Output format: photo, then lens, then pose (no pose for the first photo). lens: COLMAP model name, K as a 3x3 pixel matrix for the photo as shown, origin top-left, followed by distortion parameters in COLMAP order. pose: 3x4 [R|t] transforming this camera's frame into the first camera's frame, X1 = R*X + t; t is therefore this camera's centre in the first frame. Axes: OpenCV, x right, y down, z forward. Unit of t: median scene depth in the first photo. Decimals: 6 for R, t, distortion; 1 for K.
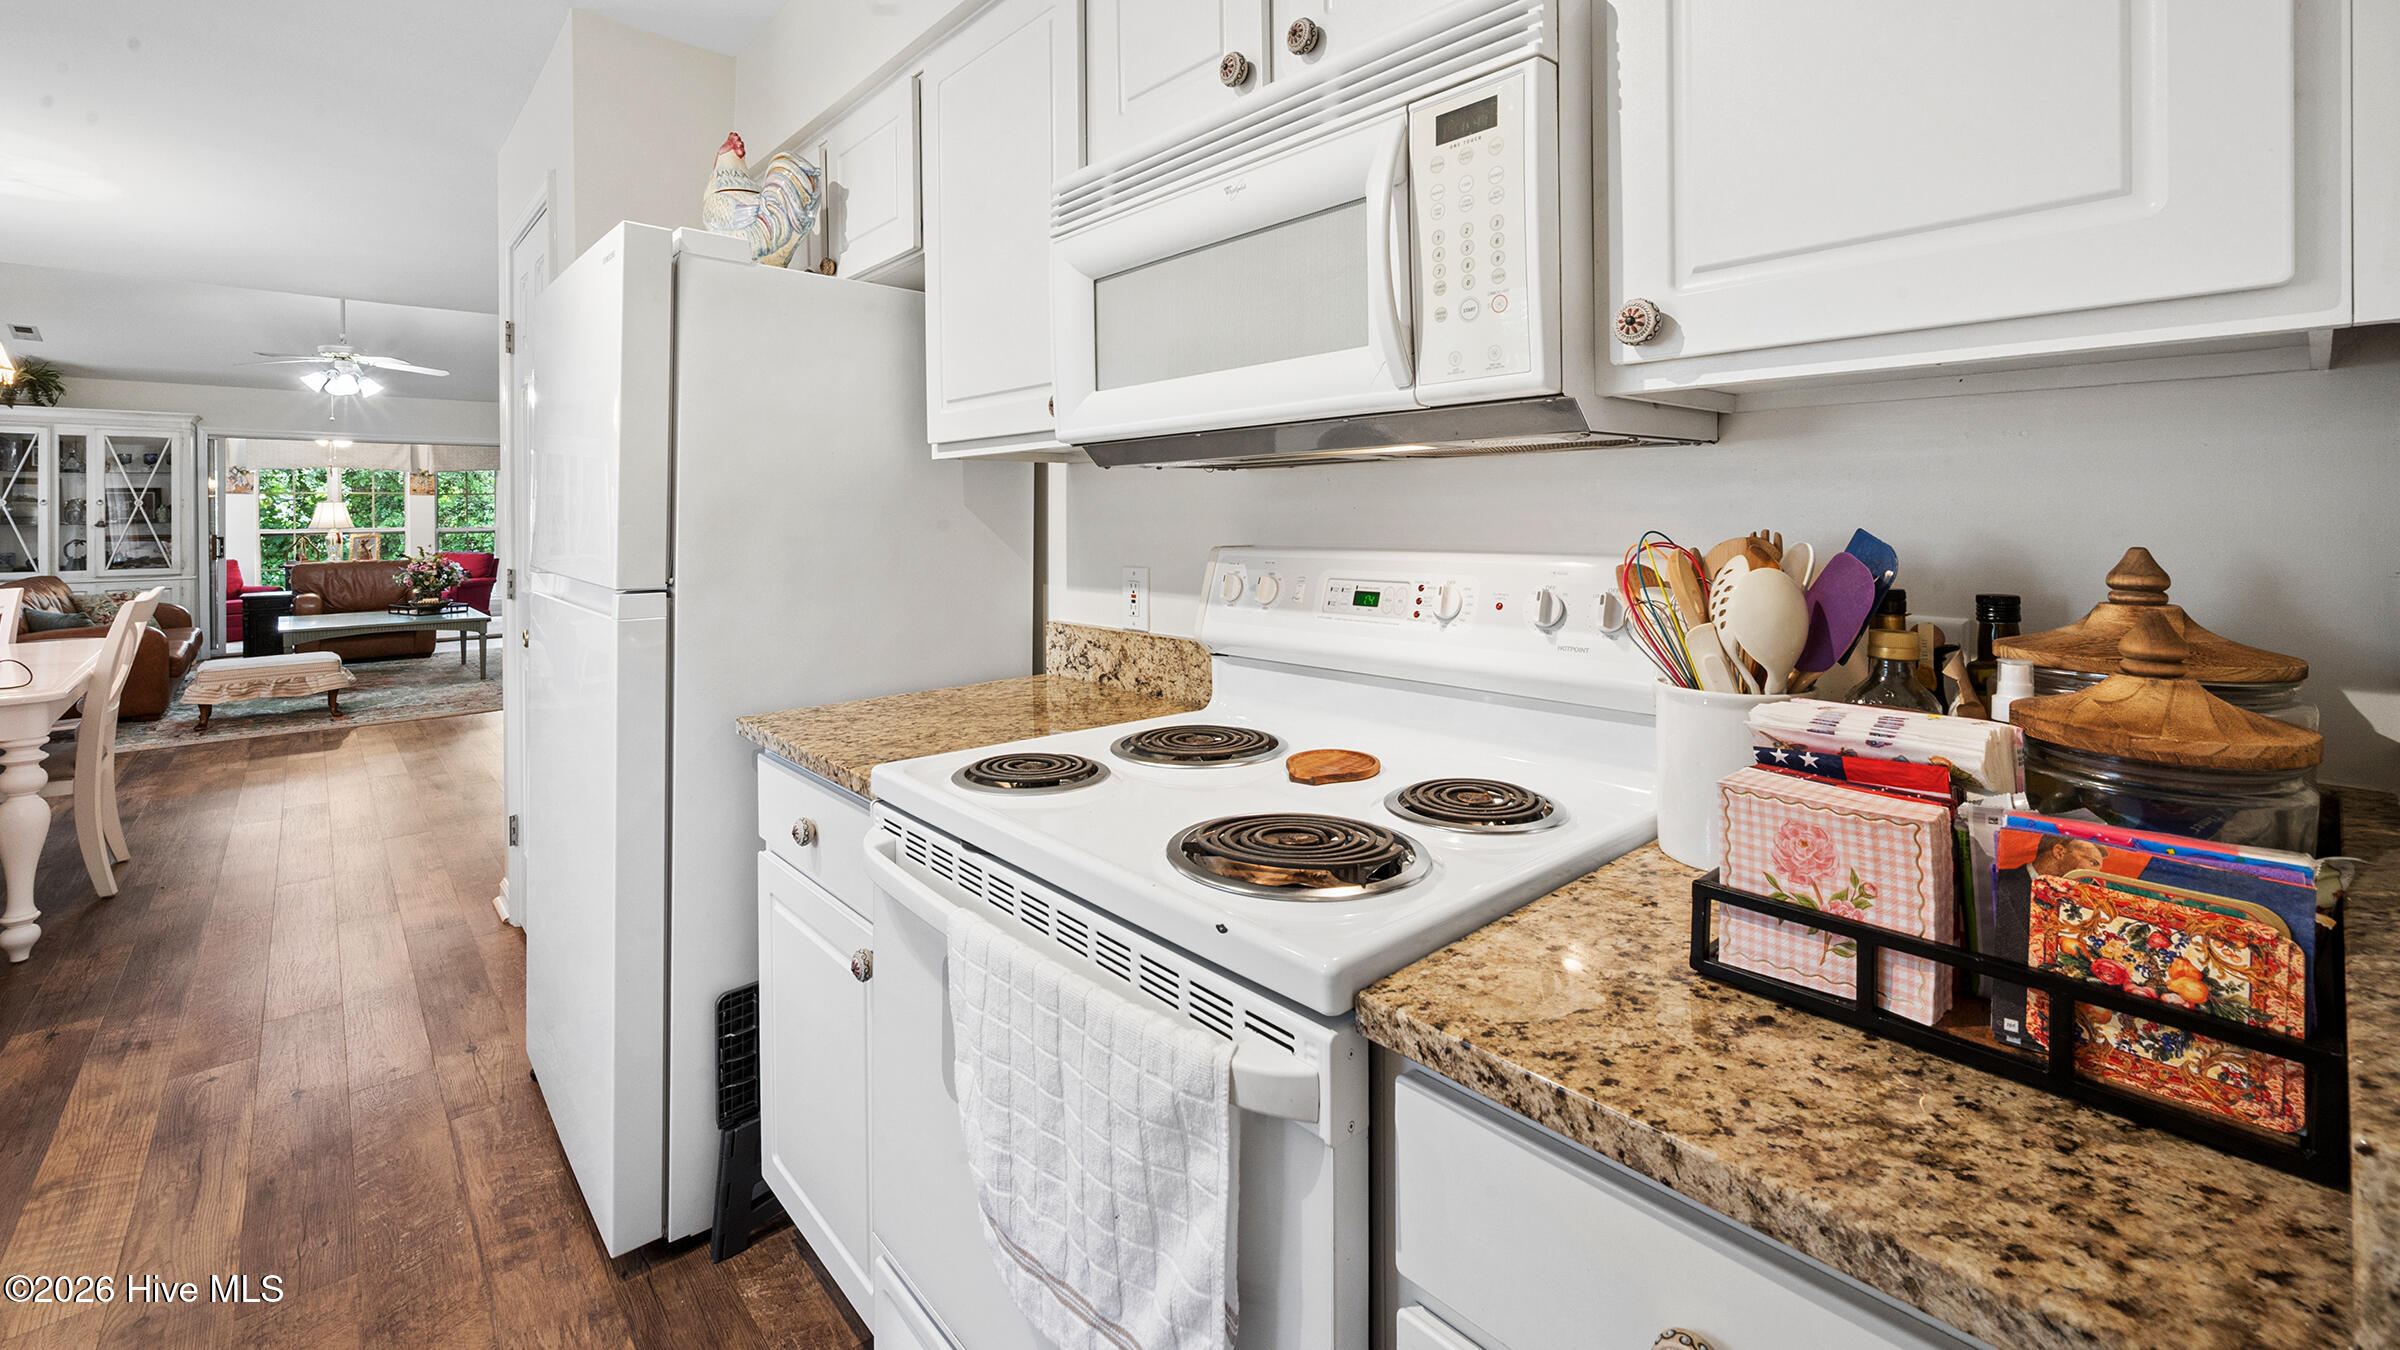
lens RADIAL K [[998.8, 0, 1200.0], [0, 998.8, 511.7], [0, 0, 1]] dist [0.001092, 0.000218]
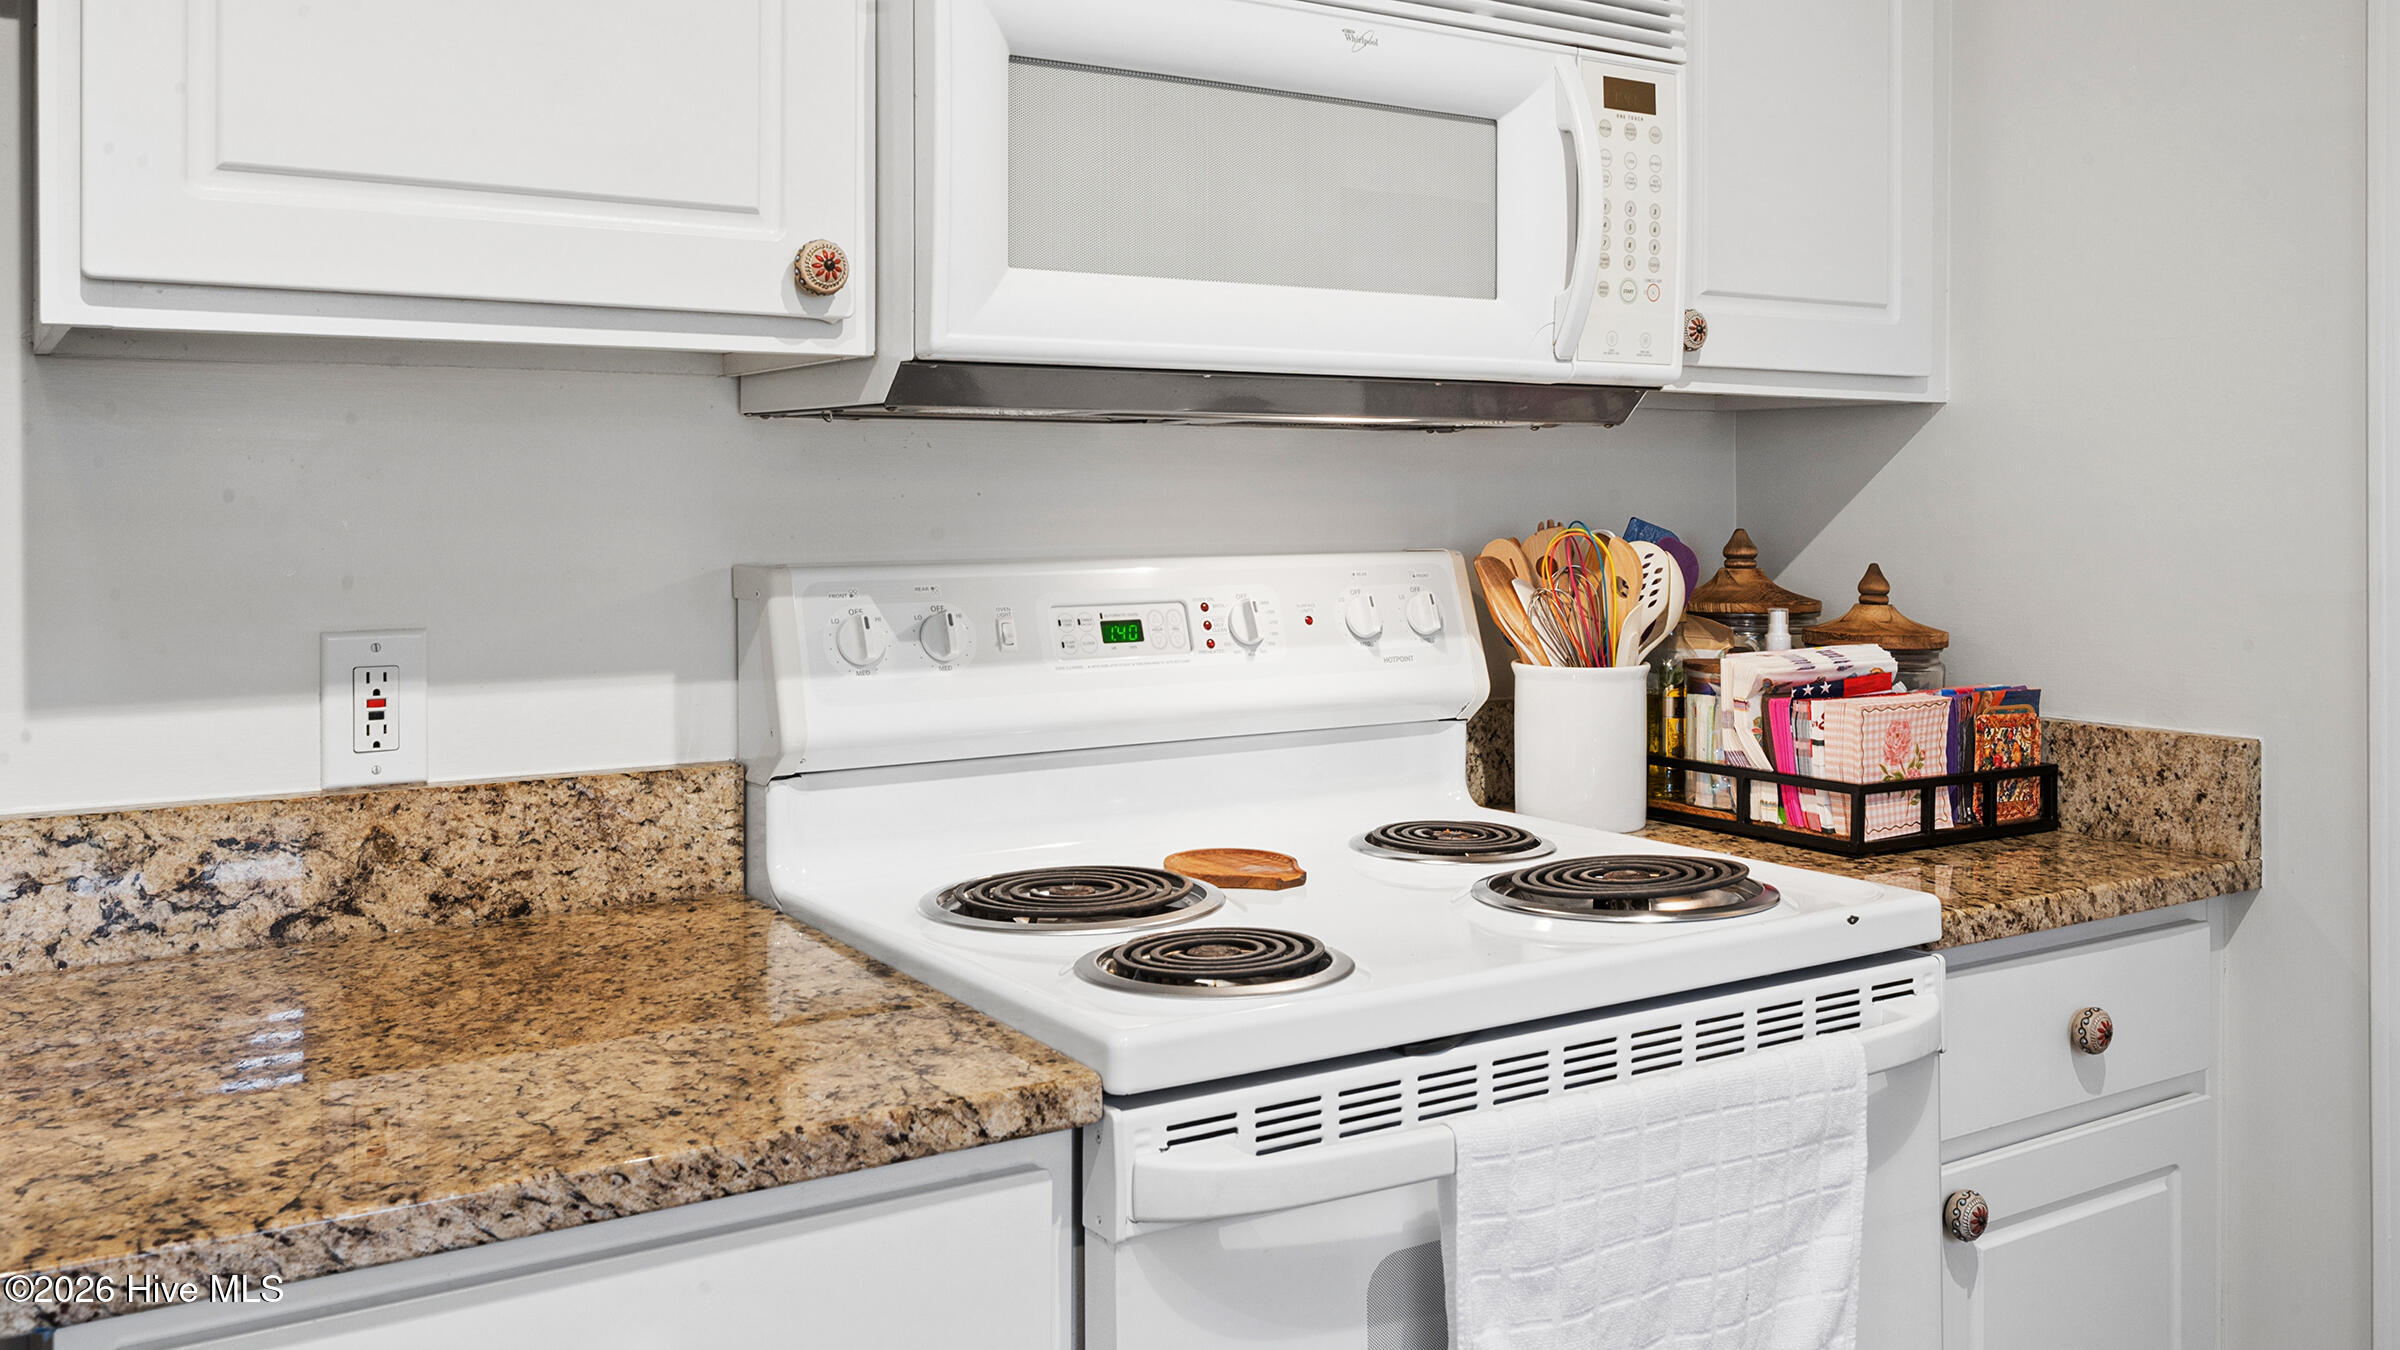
lens RADIAL K [[1996.0, 0, 1205.3], [0, 1996.0, 493.5], [0, 0, 1]] dist [0.004072, 0.004015]
pose [[0.153367, 0.011643, 0.988101, -1.335455], [-0.001232, 0.999932, -0.011591, 0.012823], [-0.988168, 0.000560, 0.153371, 0.872360]]
